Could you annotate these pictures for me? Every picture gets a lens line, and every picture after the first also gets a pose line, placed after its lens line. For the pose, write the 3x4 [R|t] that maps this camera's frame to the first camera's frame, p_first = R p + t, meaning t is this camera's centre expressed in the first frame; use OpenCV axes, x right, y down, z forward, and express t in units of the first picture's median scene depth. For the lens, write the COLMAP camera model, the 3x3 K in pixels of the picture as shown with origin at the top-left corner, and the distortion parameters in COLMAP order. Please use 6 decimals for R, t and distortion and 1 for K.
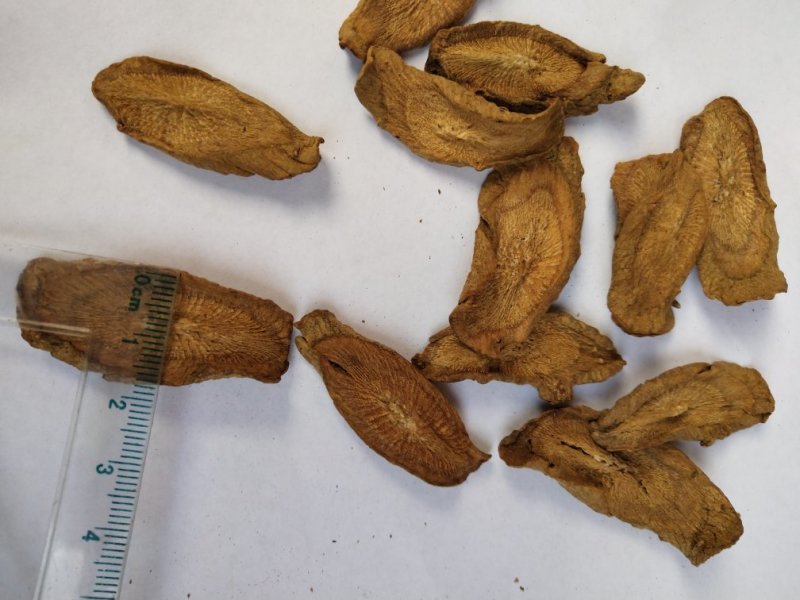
lens RADIAL K [[642.7, 0, 409.4], [0, 642.7, 295.9], [0, 0, 1]] dist [-0.054104, 0.087047]
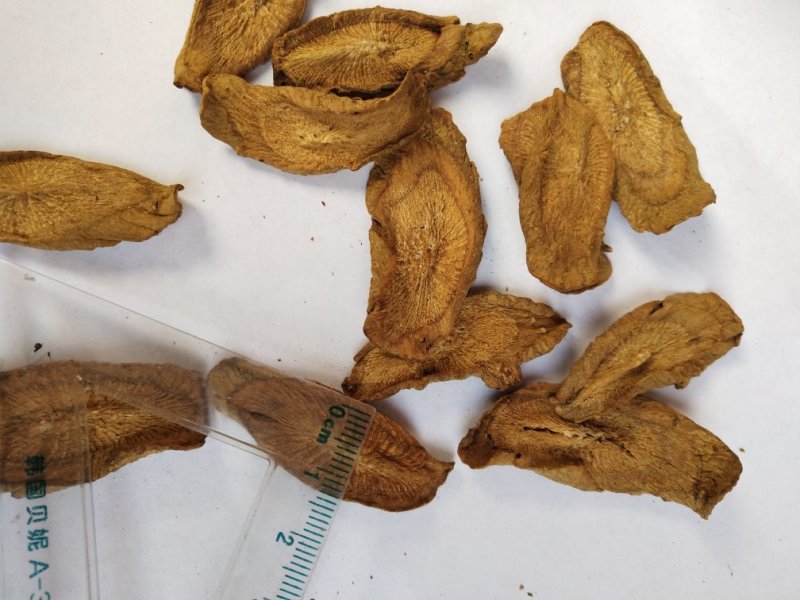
lens RADIAL K [[642.7, 0, 409.4], [0, 642.7, 295.9], [0, 0, 1]] dist [-0.054104, 0.087047]
pose [[0.960751, -0.276864, -0.017408, 0.148055], [0.276119, 0.960442, -0.036199, 0.035127], [0.026742, 0.029972, 0.999193, 0.073683]]
